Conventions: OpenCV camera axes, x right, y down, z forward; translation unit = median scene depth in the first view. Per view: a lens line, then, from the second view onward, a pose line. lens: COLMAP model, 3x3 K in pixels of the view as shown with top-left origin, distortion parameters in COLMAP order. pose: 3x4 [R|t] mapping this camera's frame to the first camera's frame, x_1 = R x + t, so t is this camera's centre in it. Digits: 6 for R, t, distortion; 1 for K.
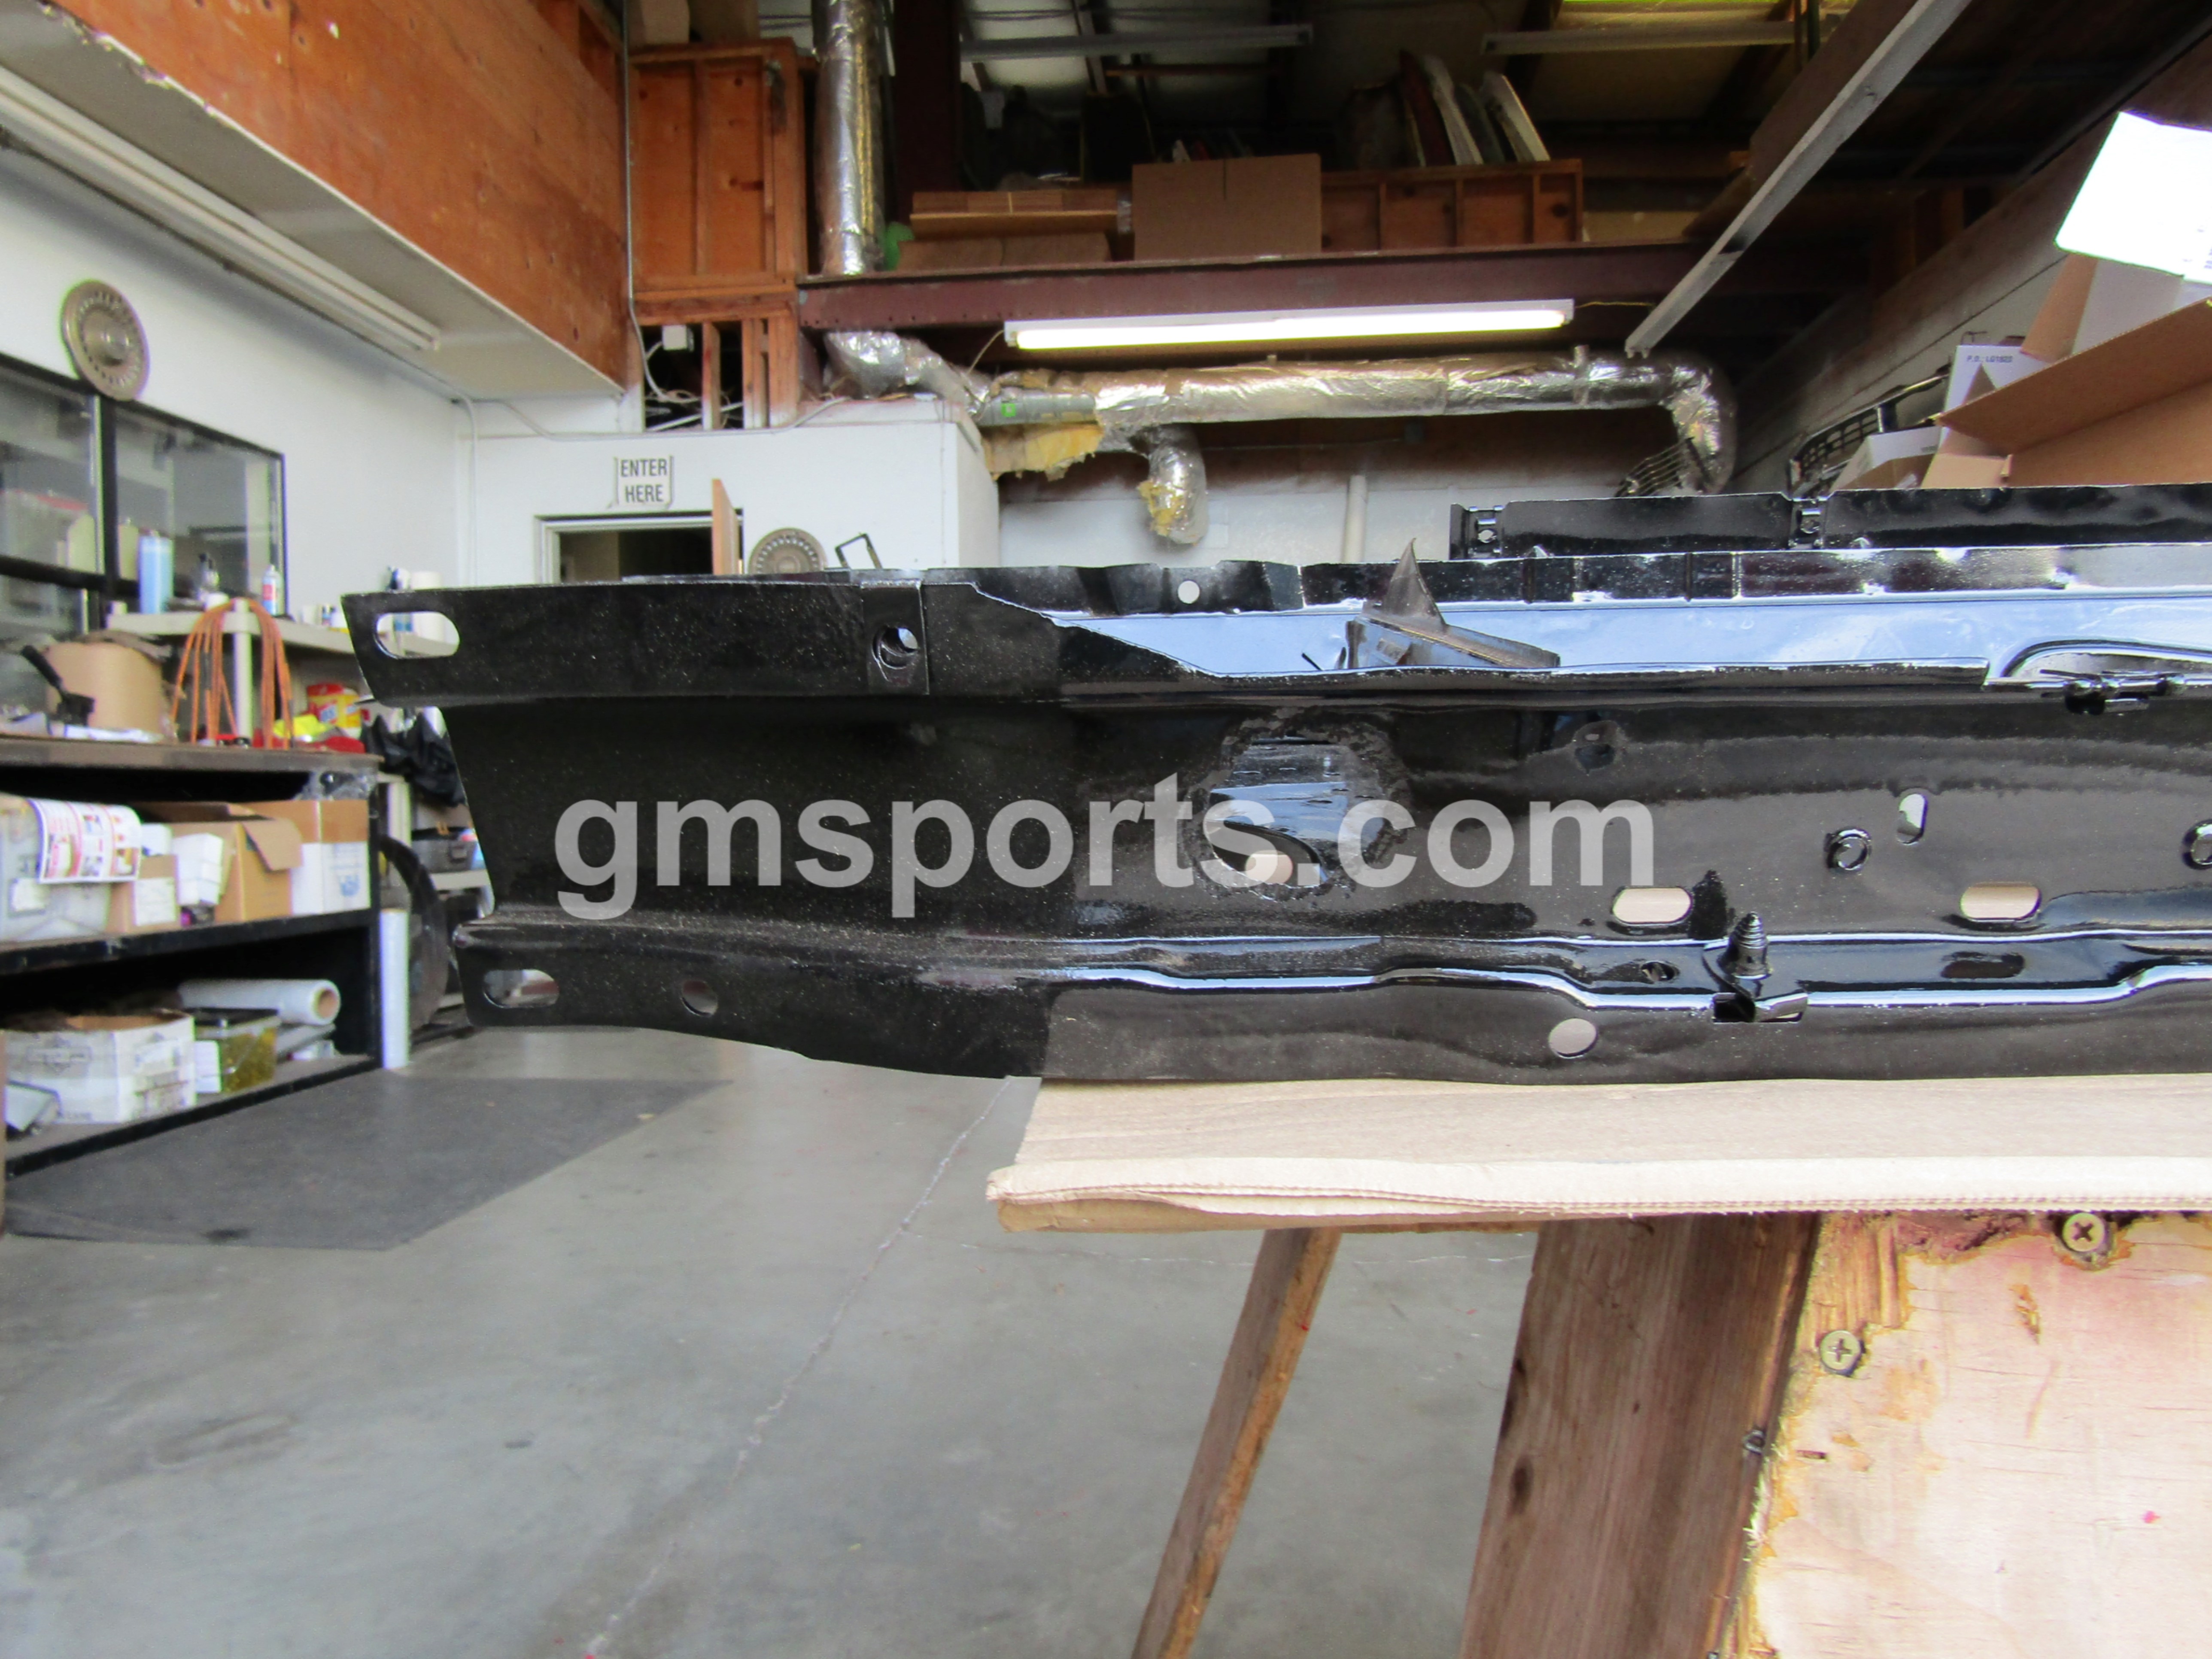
lens RADIAL K [[1581.7, 0, 1115.0], [0, 1581.7, 826.4], [0, 0, 1]] dist [-0.005228, -0.003654]
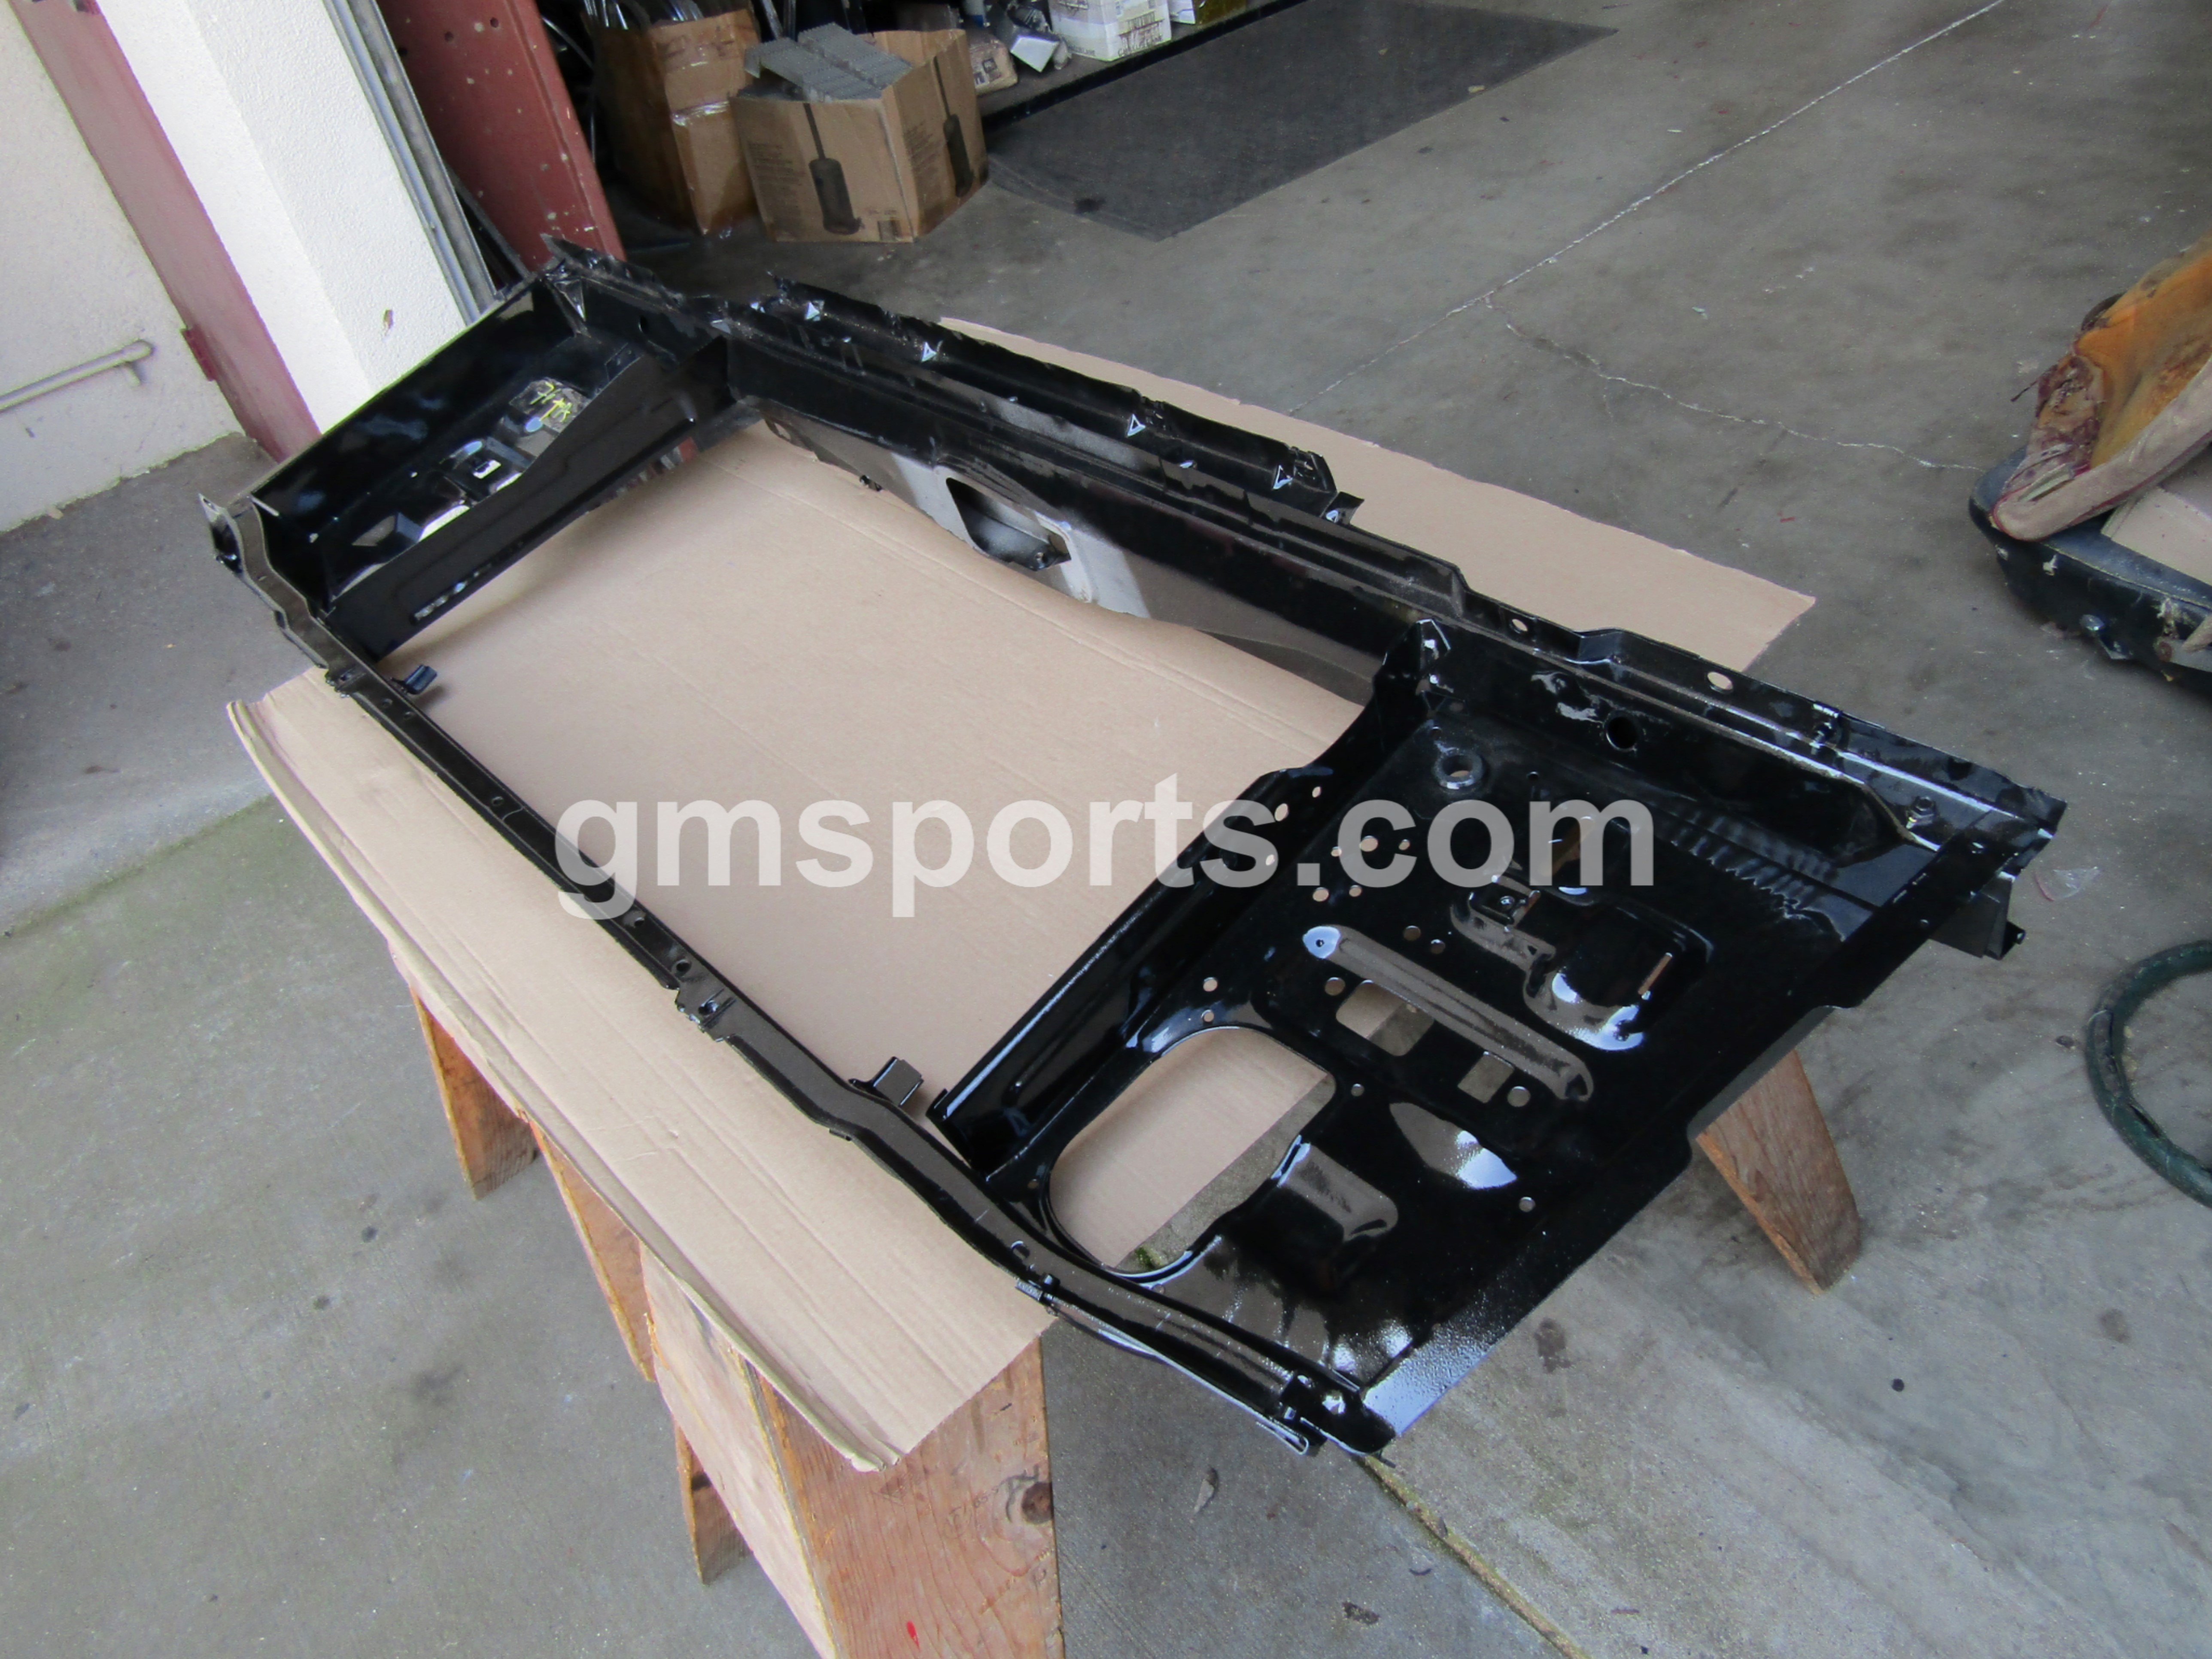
lens RADIAL K [[1590.2, 0, 1114.6], [0, 1590.2, 825.4], [0, 0, 1]] dist [-0.000548, -0.001504]
pose [[0.698554, 0.398482, -0.594335, 0.216856], [0.127189, 0.748218, 0.651147, -0.103305], [0.704162, -0.530455, 0.471988, 0.018289]]
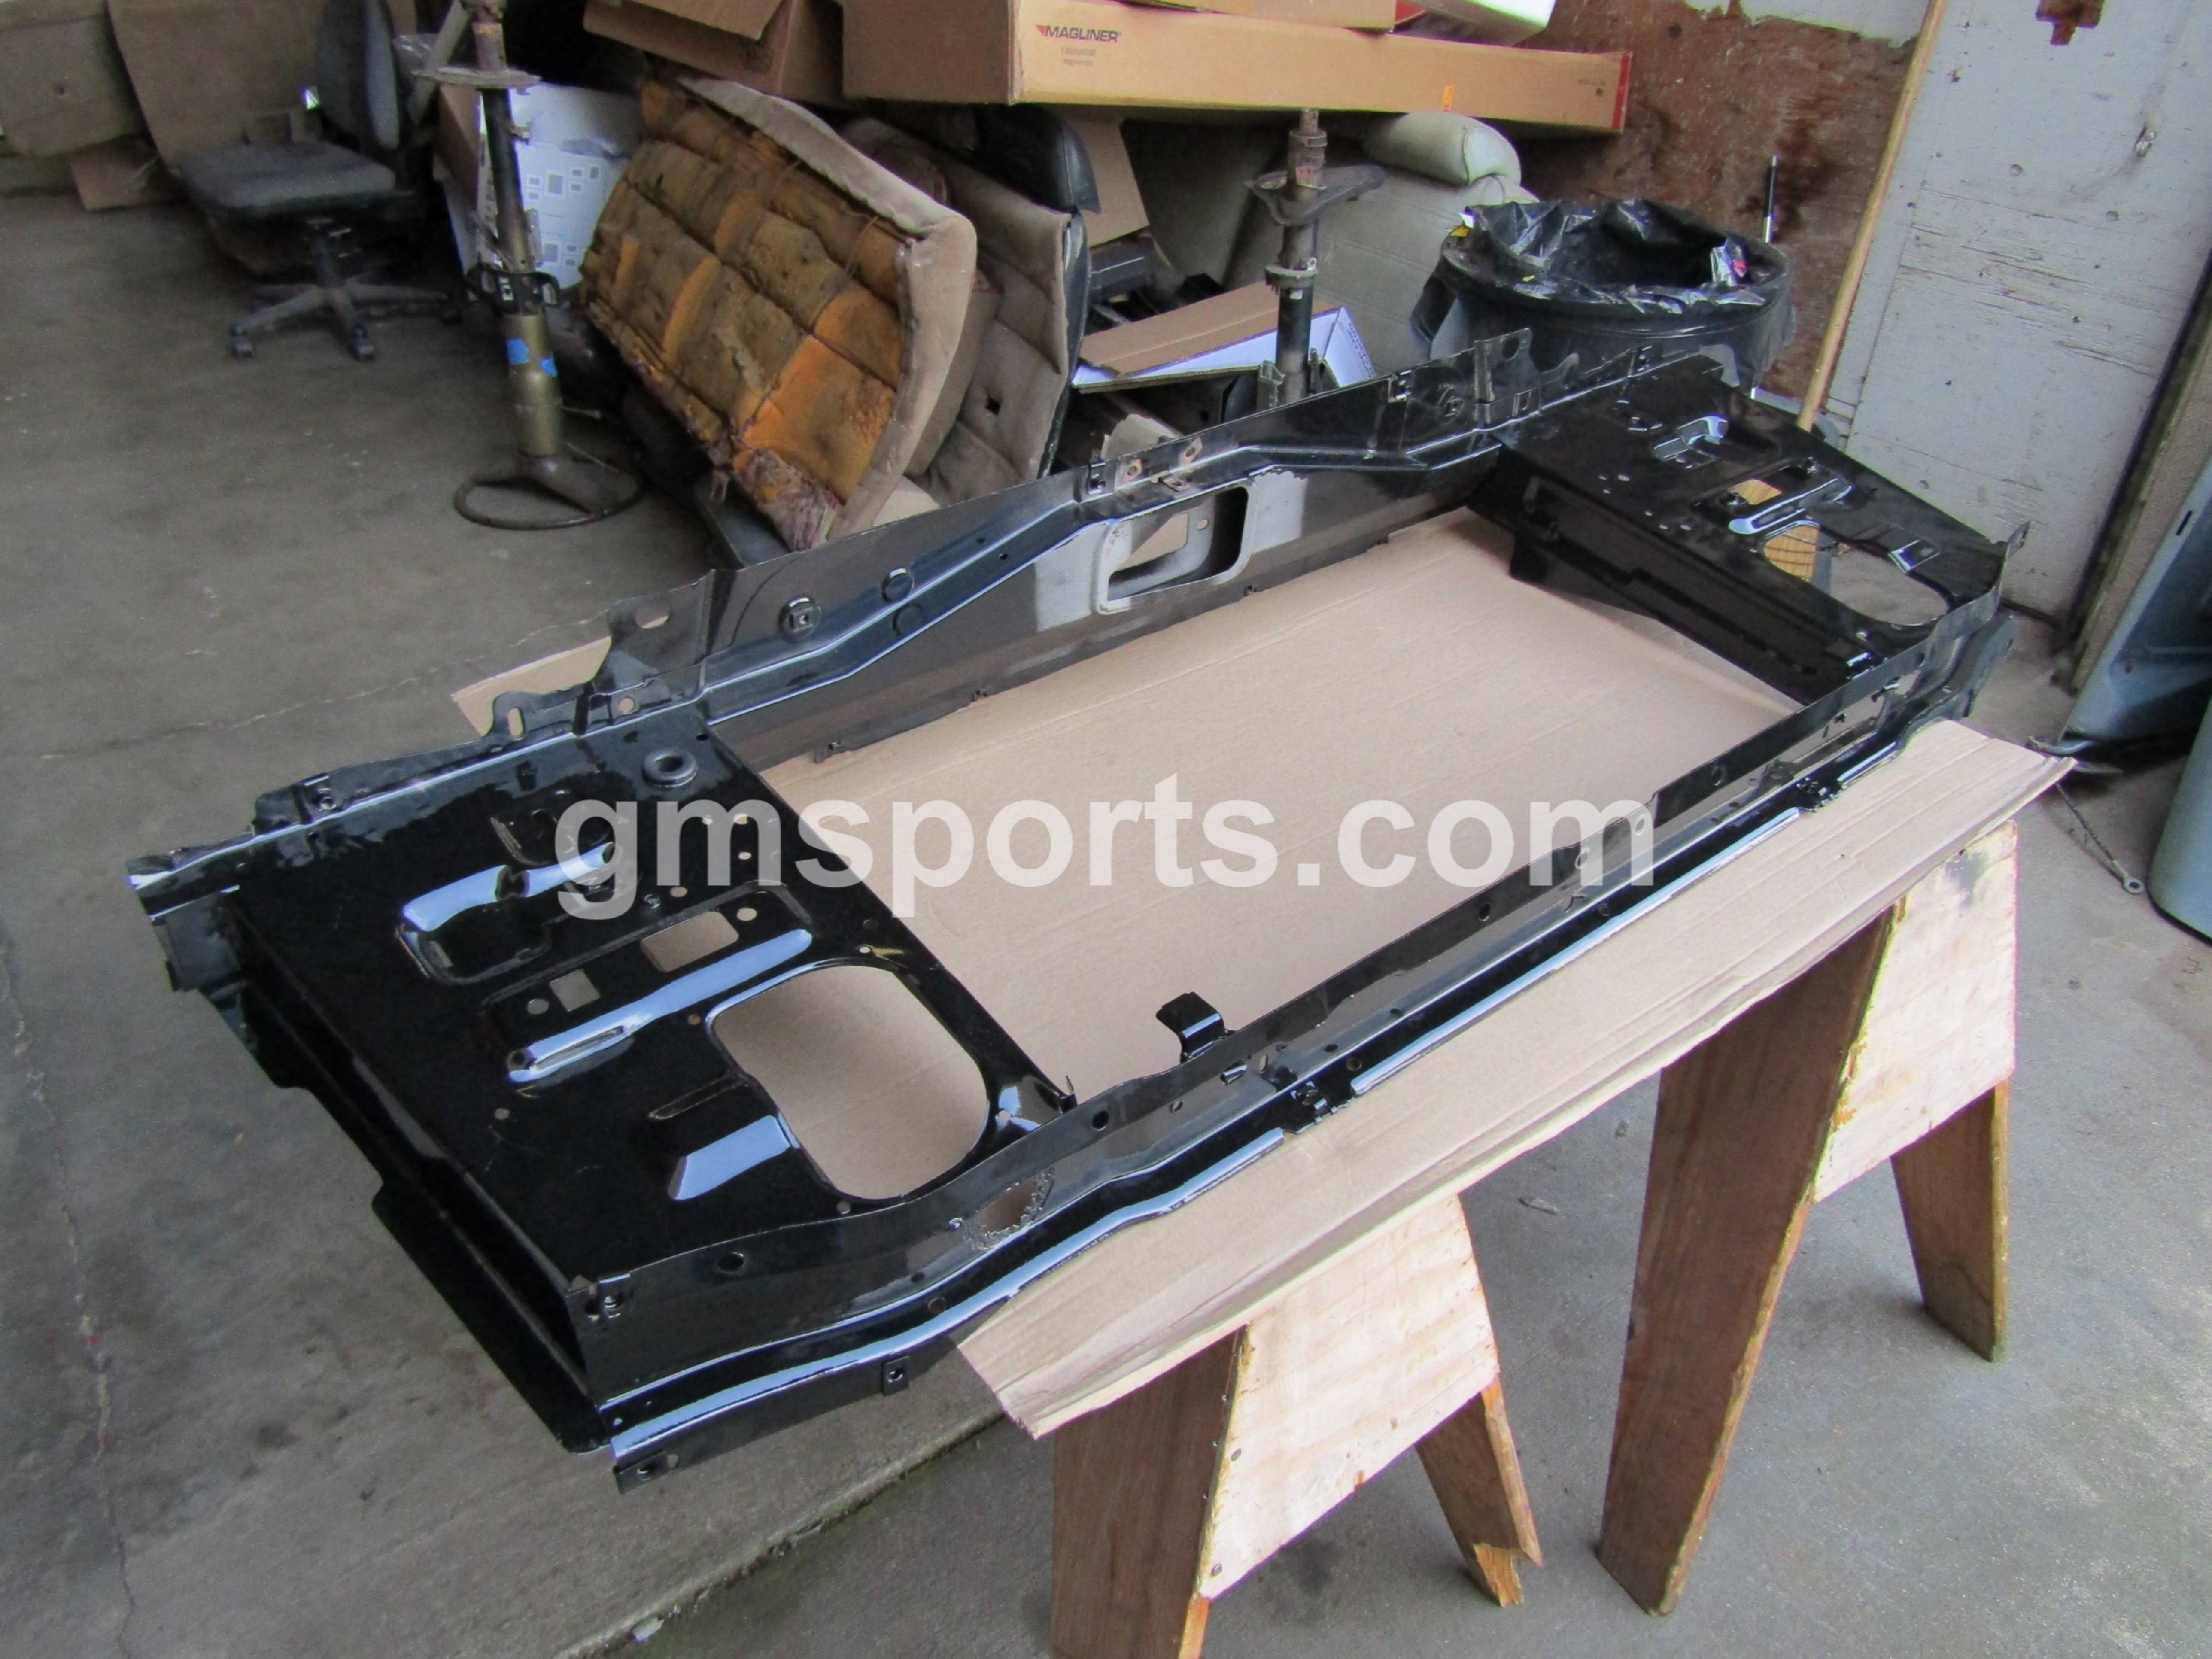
lens RADIAL K [[1588.5, 0, 1121.0], [0, 1588.5, 834.6], [0, 0, 1]] dist [-0.013733, -0.001101]
pose [[0.764250, -0.359751, 0.535259, -0.049642], [-0.005061, 0.826589, 0.562783, -0.094773], [-0.644901, -0.432816, 0.629900, -0.016637]]
